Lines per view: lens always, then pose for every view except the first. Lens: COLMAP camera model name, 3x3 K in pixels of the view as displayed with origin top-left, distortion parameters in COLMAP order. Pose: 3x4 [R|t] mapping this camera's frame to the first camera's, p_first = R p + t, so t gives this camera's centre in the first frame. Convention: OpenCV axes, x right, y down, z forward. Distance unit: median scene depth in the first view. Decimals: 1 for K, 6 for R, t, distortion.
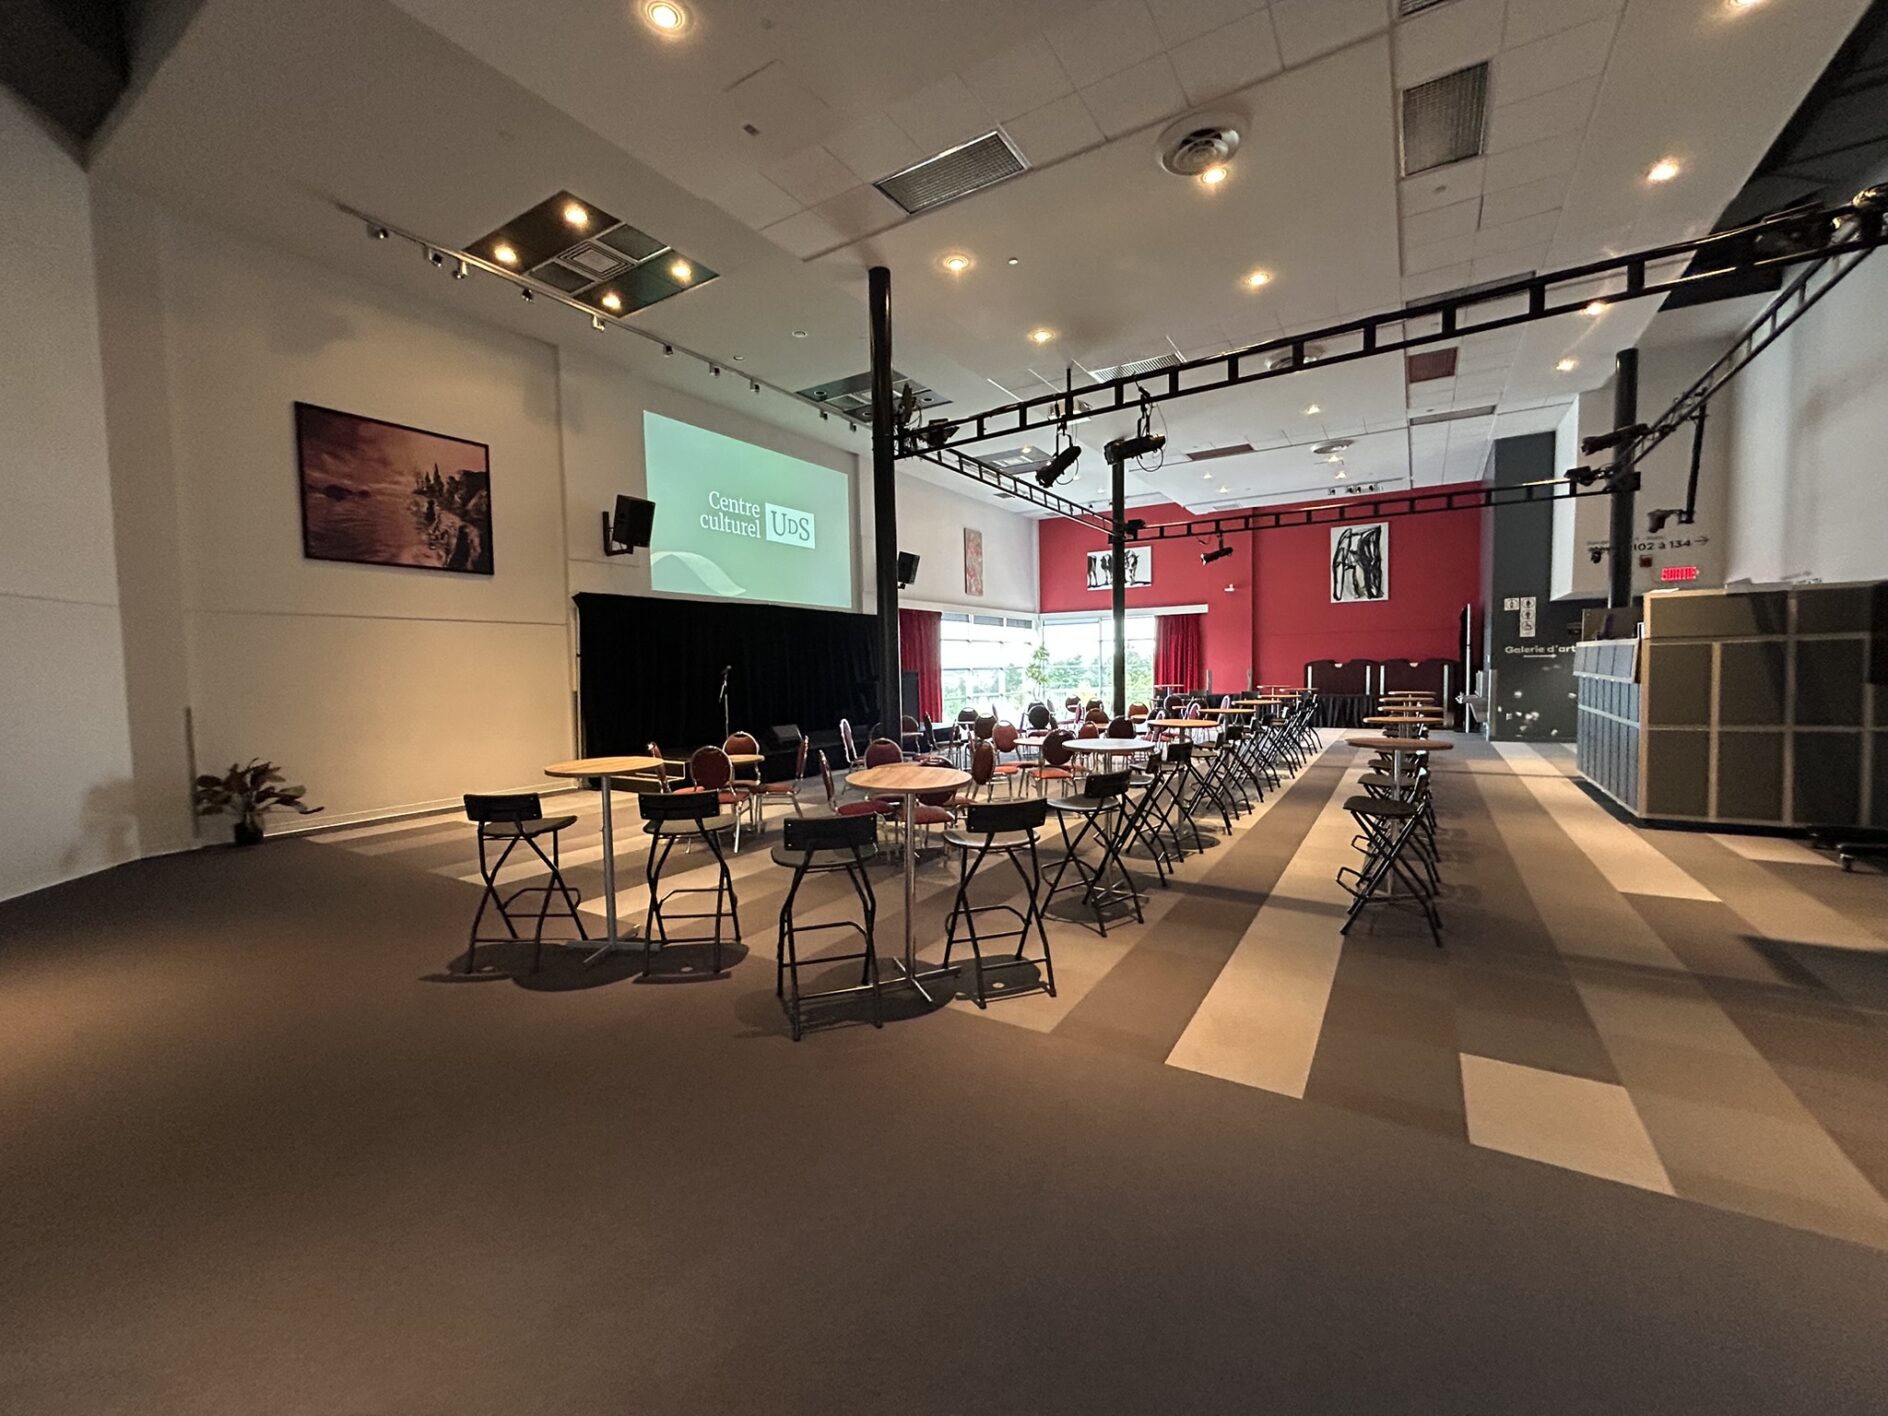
lens RADIAL K [[765.8, 0, 944.2], [0, 765.8, 705.7], [0, 0, 1]] dist [-0.006007, -0.000512]
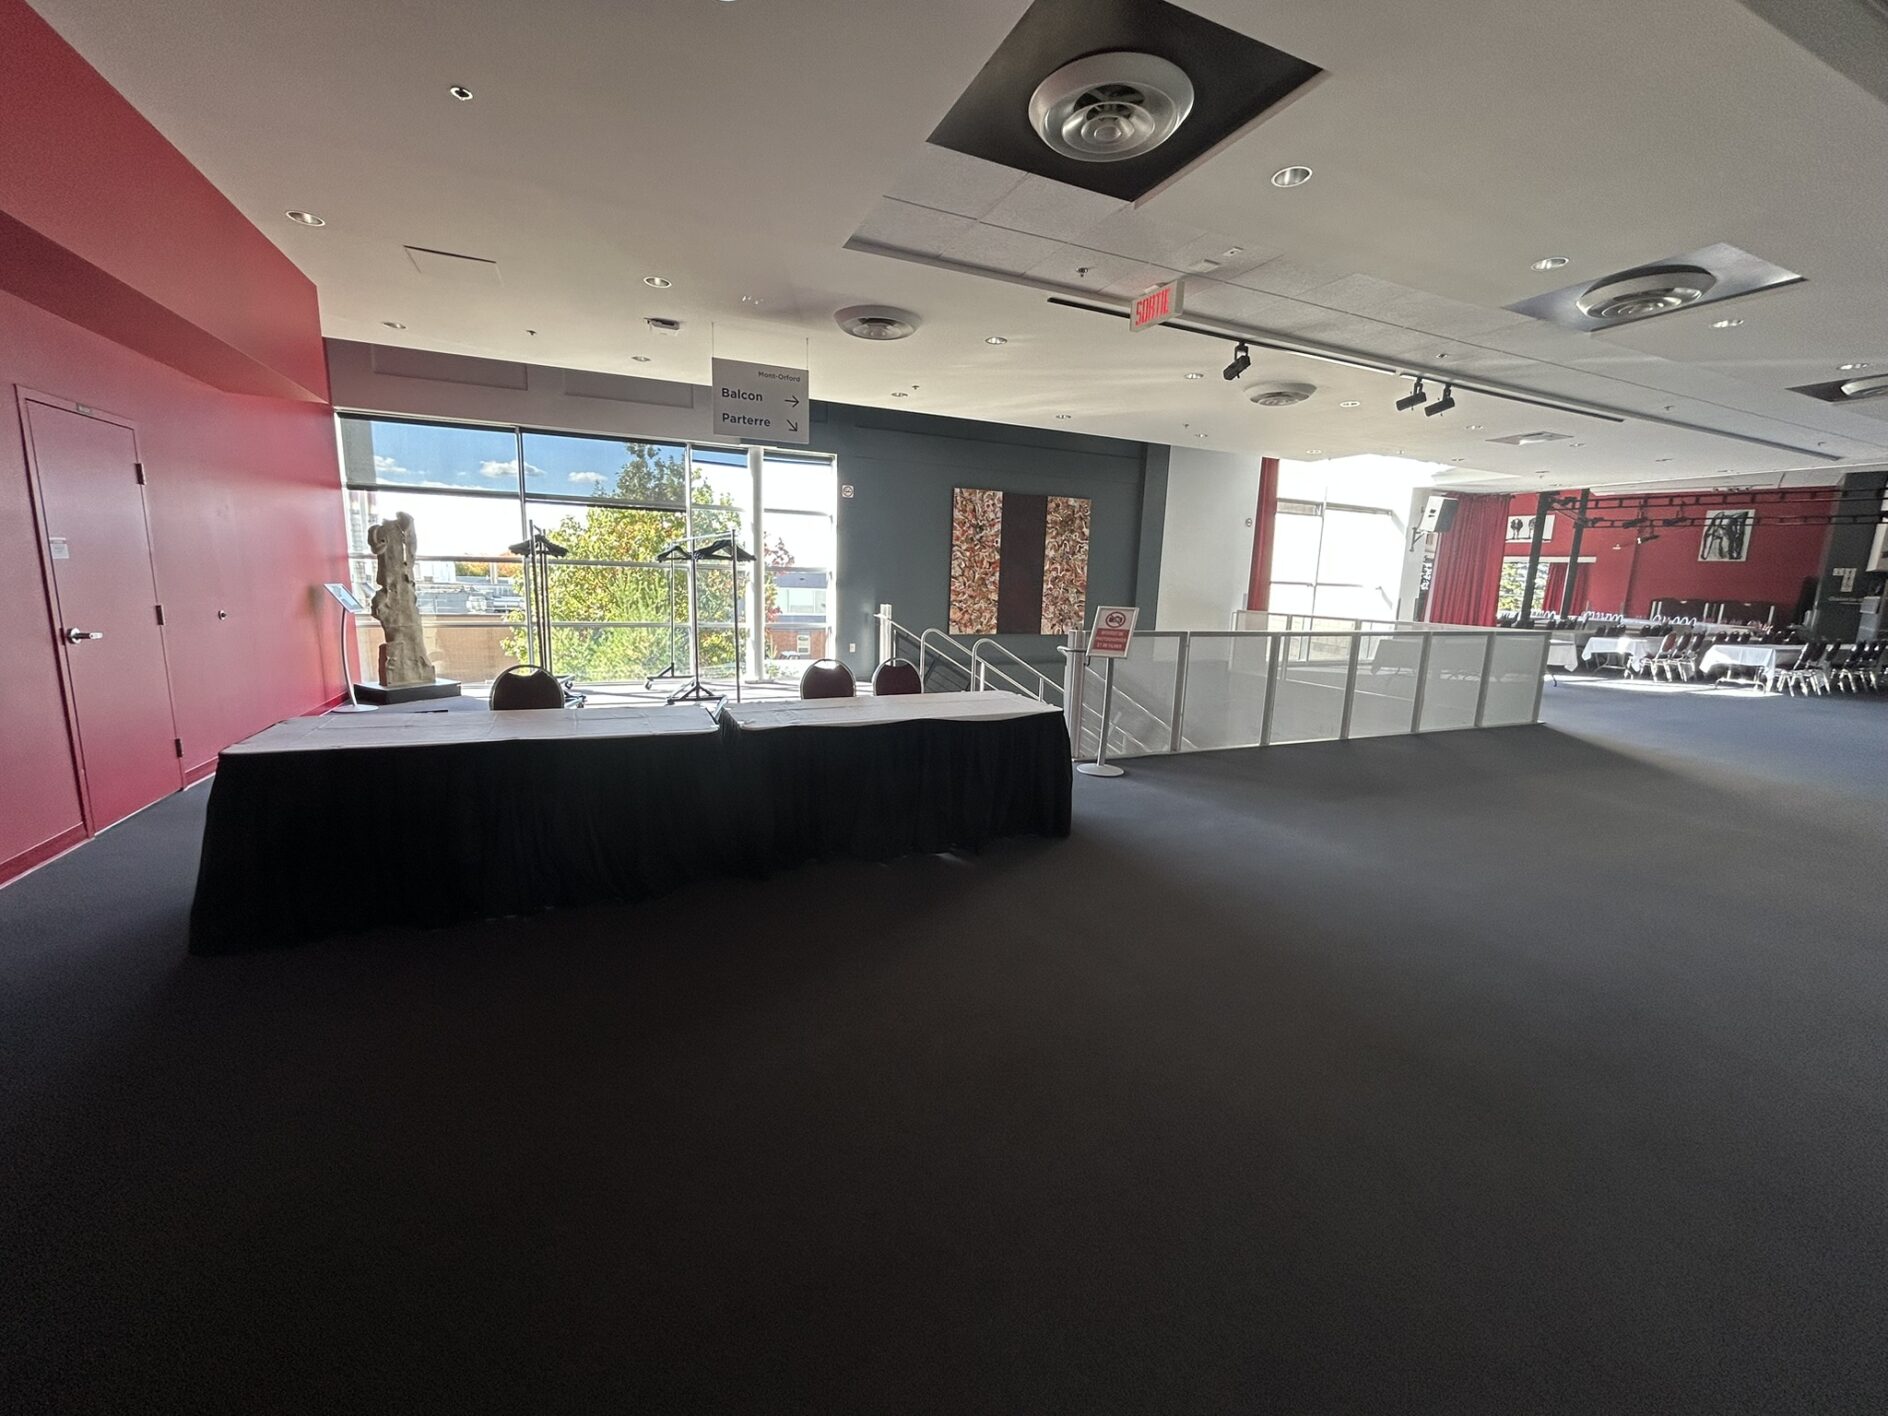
lens RADIAL K [[765.8, 0, 939.6], [0, 765.8, 711.6], [0, 0, 1]] dist [-0.006007, -0.000512]
pose [[0.968850, 0.087095, -0.231829, -0.591434], [-0.059255, 0.990453, 0.124464, 0.064101], [0.240456, -0.106850, 0.964761, -0.870033]]
